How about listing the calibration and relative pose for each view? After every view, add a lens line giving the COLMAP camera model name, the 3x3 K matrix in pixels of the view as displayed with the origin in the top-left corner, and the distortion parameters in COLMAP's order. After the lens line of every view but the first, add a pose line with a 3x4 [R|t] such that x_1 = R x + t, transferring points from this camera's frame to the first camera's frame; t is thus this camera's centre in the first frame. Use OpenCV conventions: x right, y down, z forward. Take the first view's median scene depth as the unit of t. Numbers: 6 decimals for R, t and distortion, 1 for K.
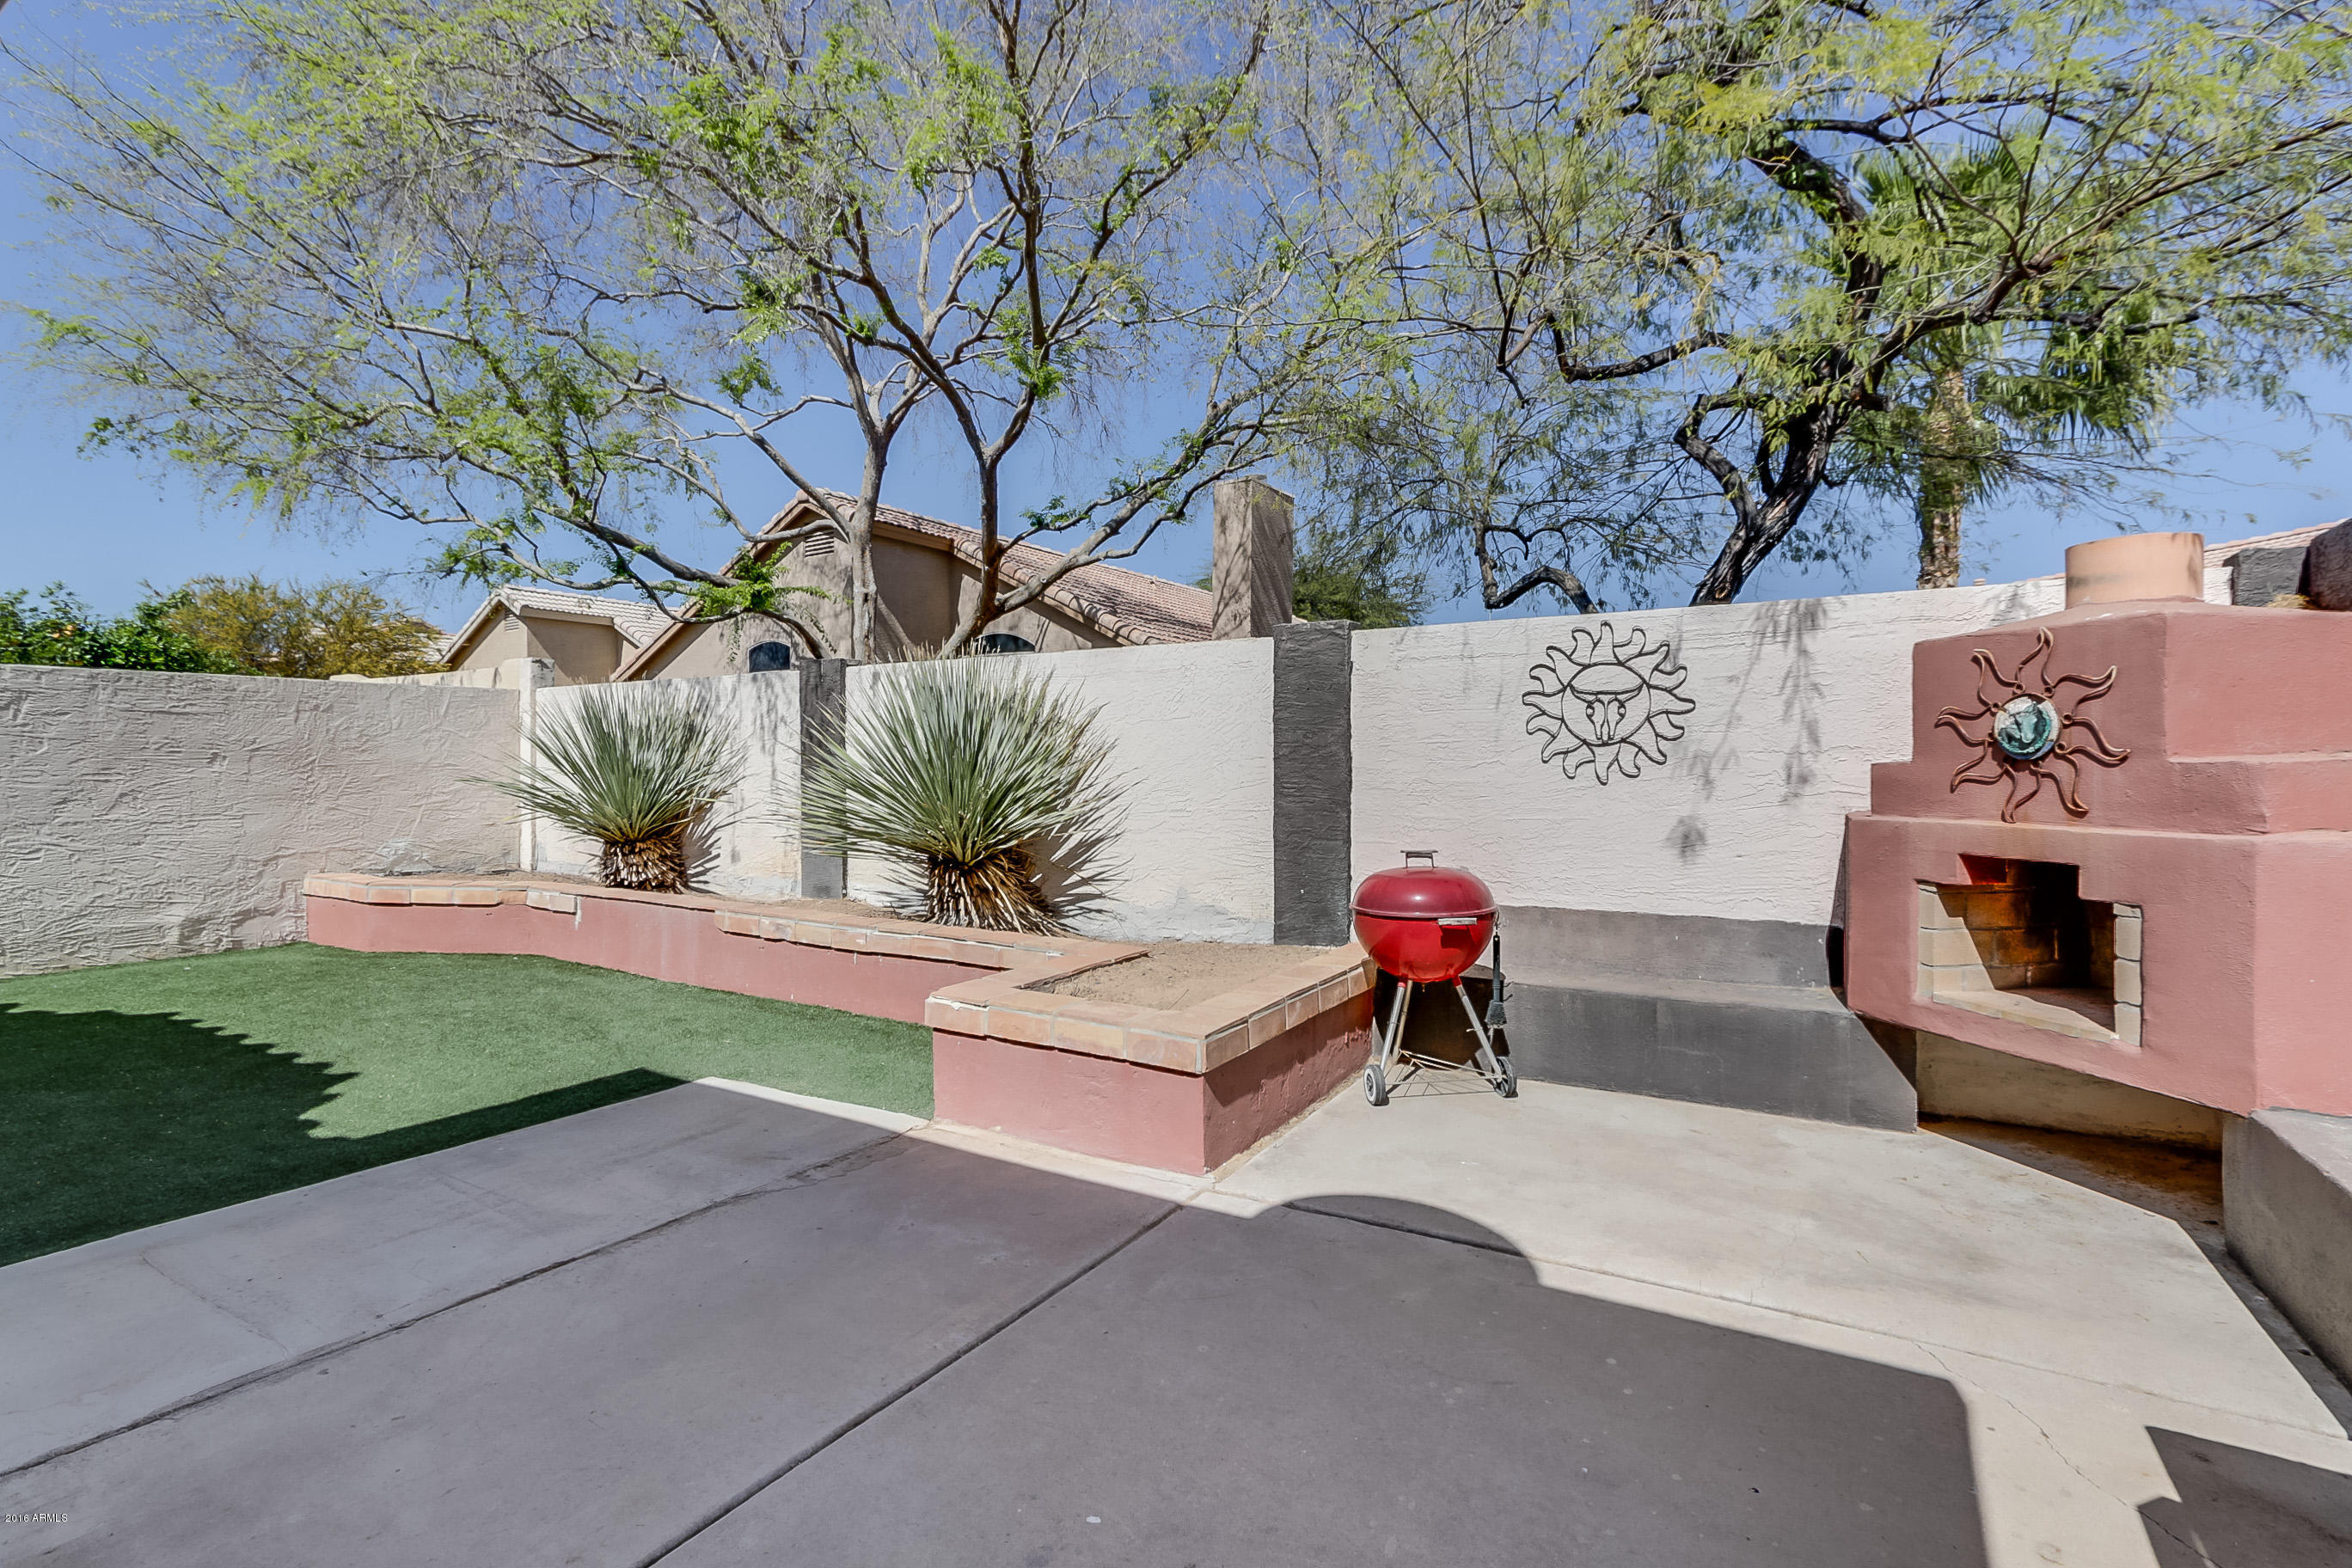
lens RADIAL K [[1078.0, 0, 1176.6], [0, 1078.0, 769.6], [0, 0, 1]] dist [-0.007327, 0.005734]
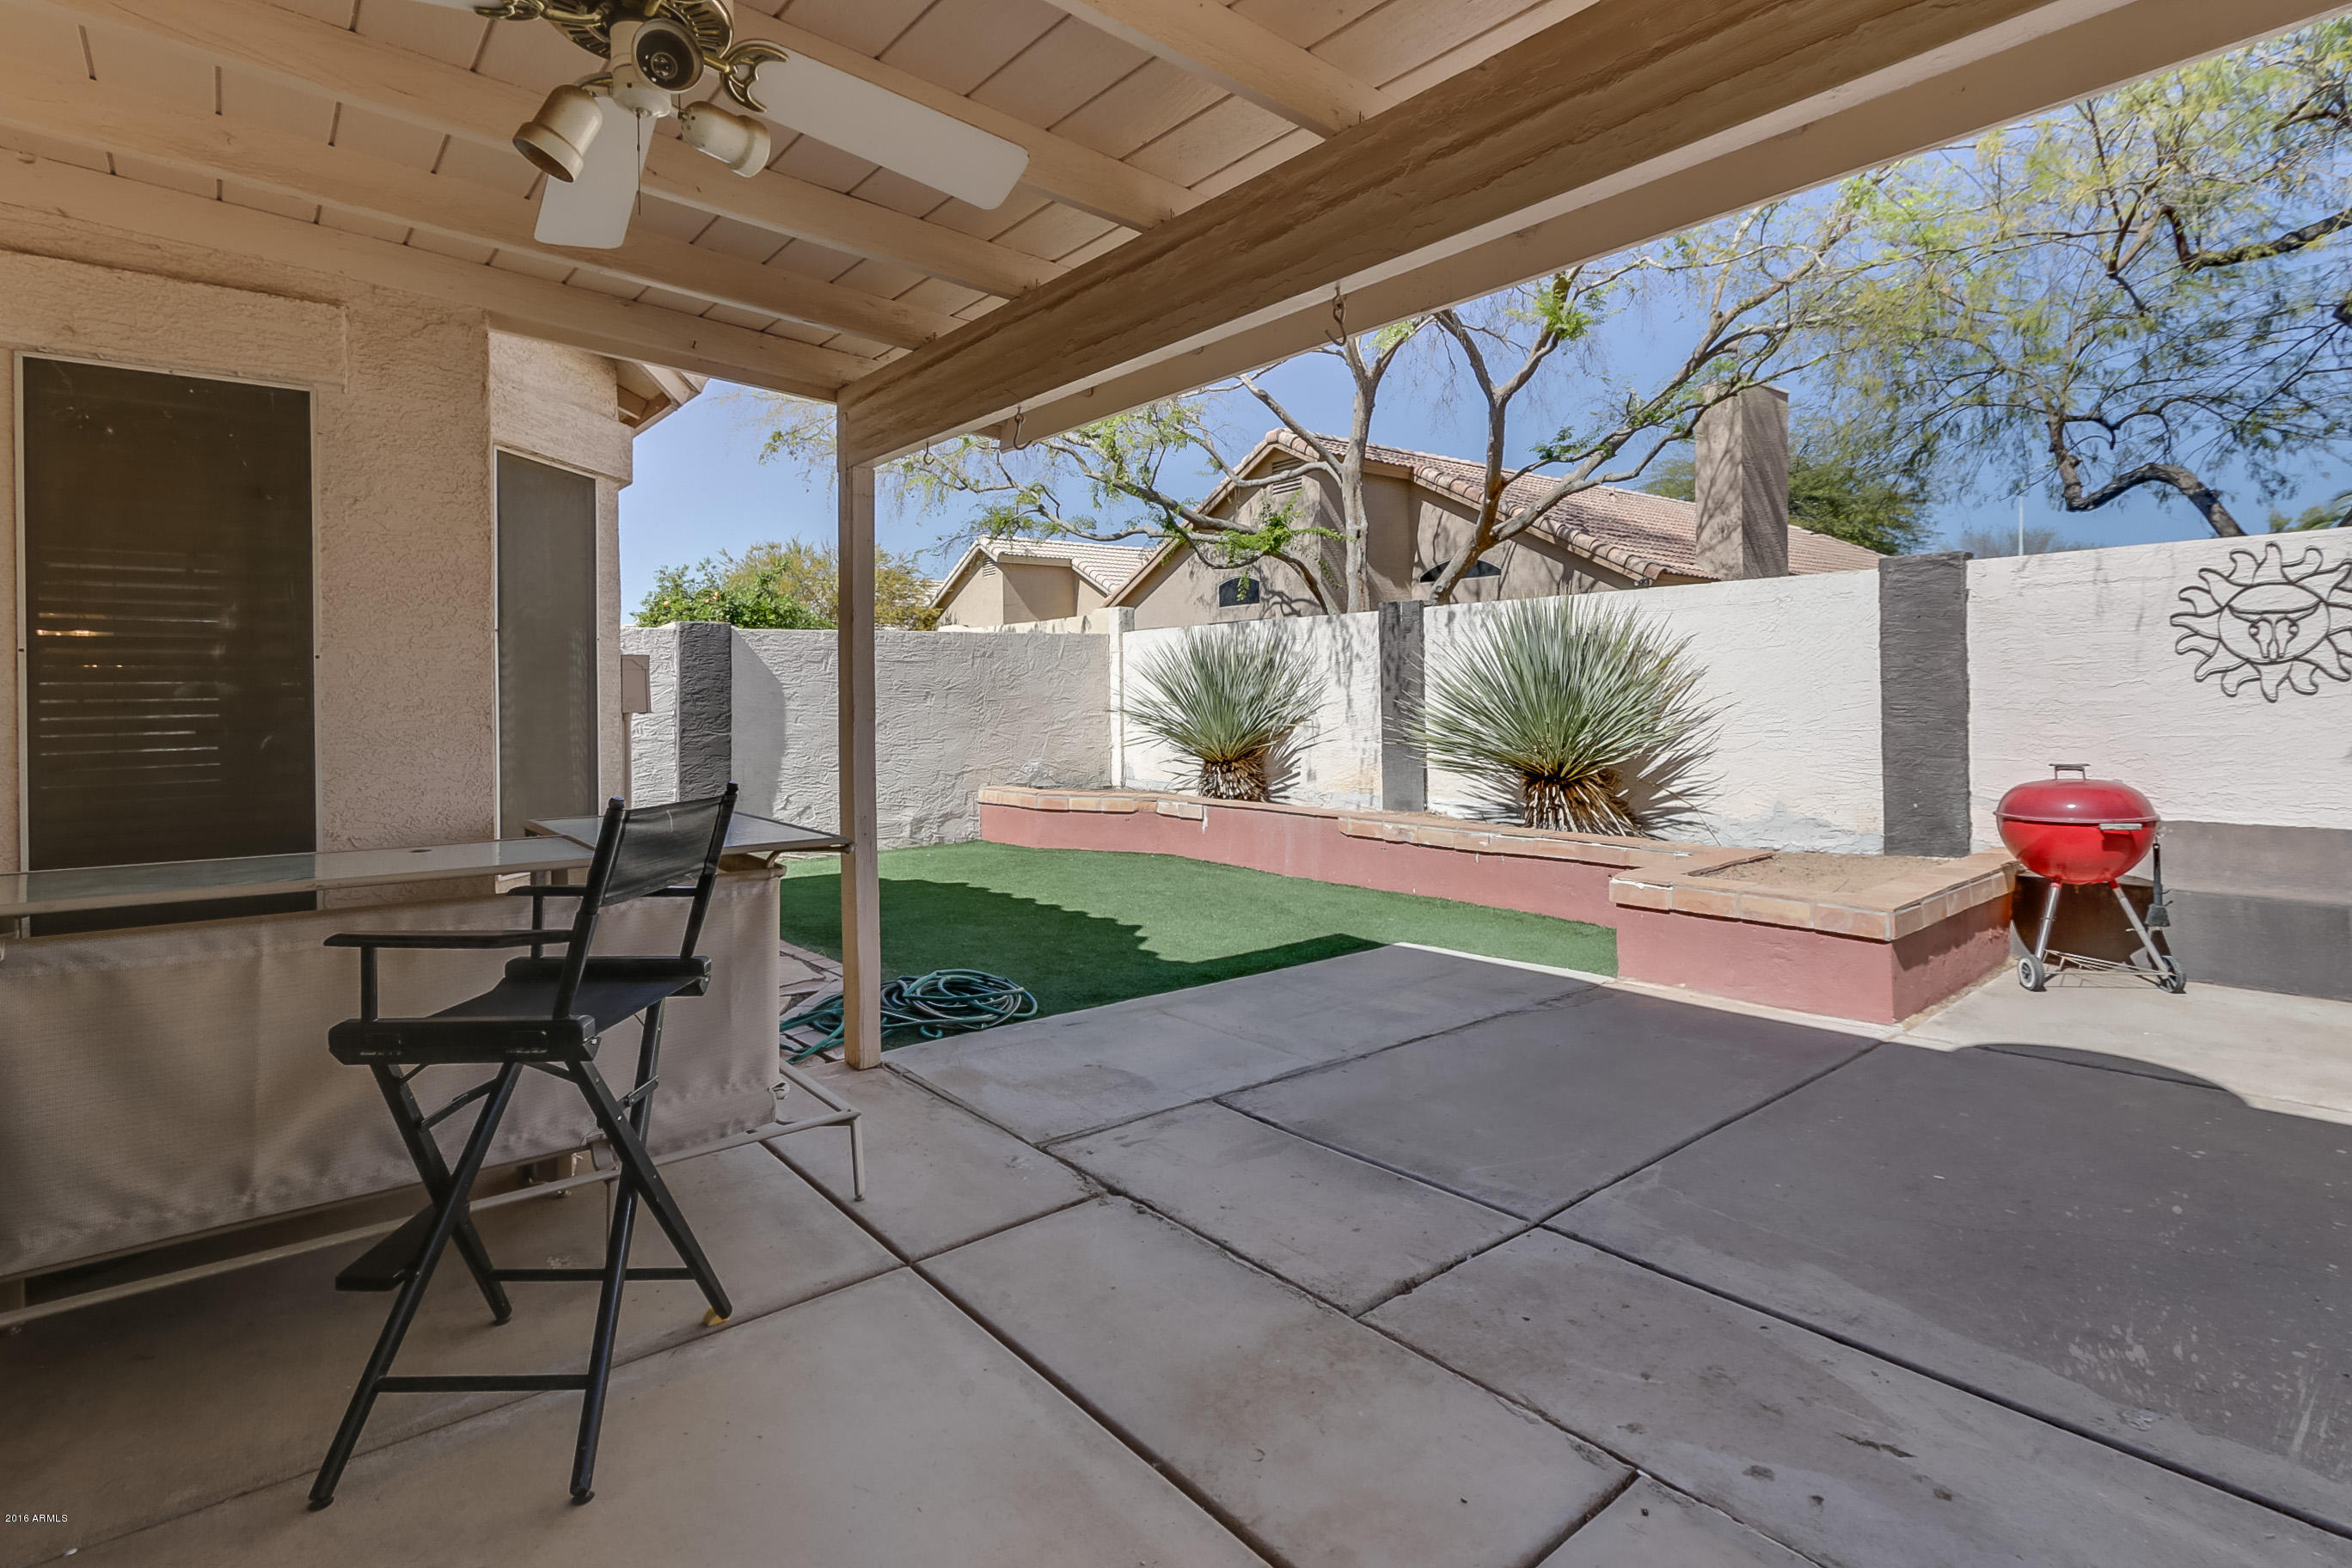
lens RADIAL K [[1165.3, 0, 1201.0], [0, 1165.3, 691.9], [0, 0, 1]] dist [-0.001267, 0.002685]
pose [[0.948157, -0.015295, -0.317434, -0.216087], [0.014073, 0.999882, -0.006143, -0.003127], [0.317490, 0.001357, 0.948260, -0.372154]]
